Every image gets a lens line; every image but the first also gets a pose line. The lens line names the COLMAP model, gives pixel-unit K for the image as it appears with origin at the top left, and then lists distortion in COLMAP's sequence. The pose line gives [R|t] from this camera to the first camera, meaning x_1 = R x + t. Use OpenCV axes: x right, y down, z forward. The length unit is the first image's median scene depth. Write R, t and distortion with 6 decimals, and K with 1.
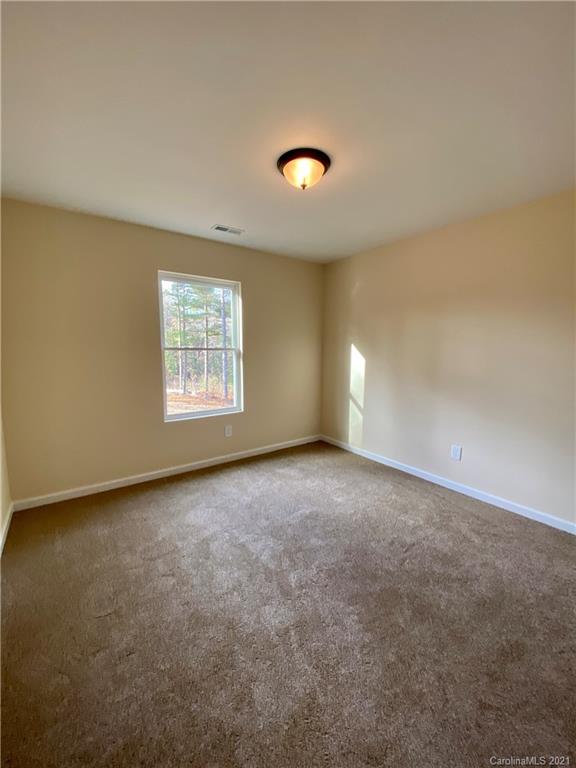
lens RADIAL K [[305.8, 0, 285.7], [0, 305.8, 386.4], [0, 0, 1]] dist [0.026553, -0.019849]
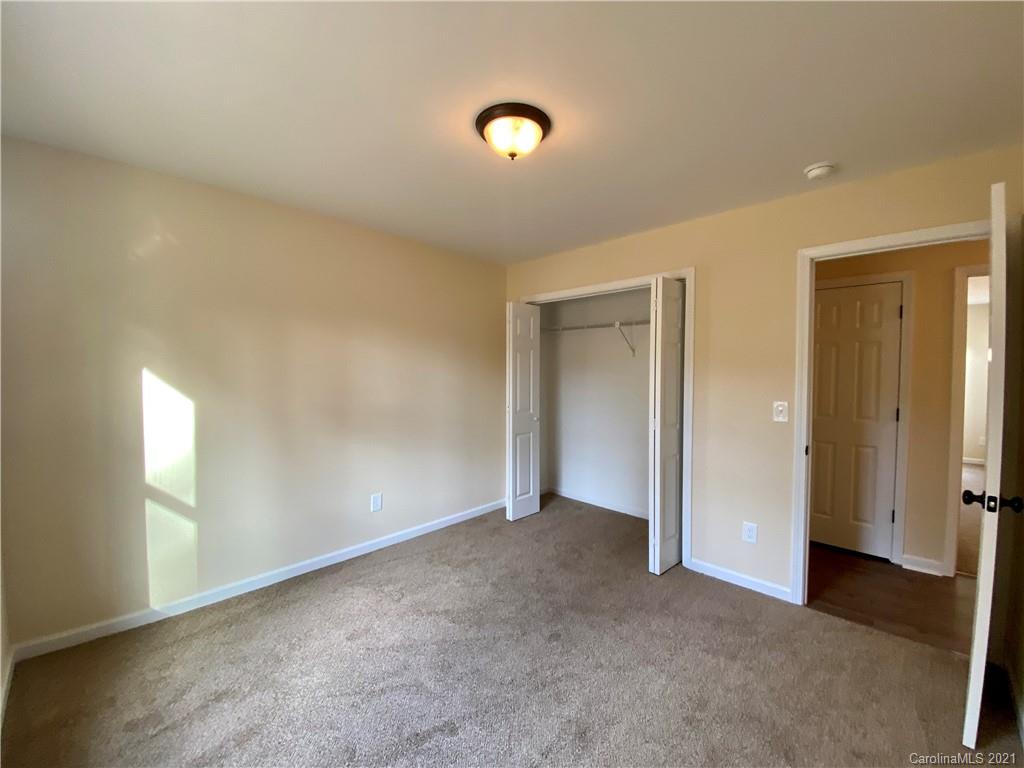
lens RADIAL K [[413.9, 0, 512.0], [0, 413.9, 384.0], [0, 0, 1]] dist [0.023265, -0.021429]
pose [[-0.166967, -0.038202, 0.985222, -0.529713], [0.128251, 0.989918, 0.060119, -0.105480], [-0.977586, 0.136394, -0.160384, 0.713434]]
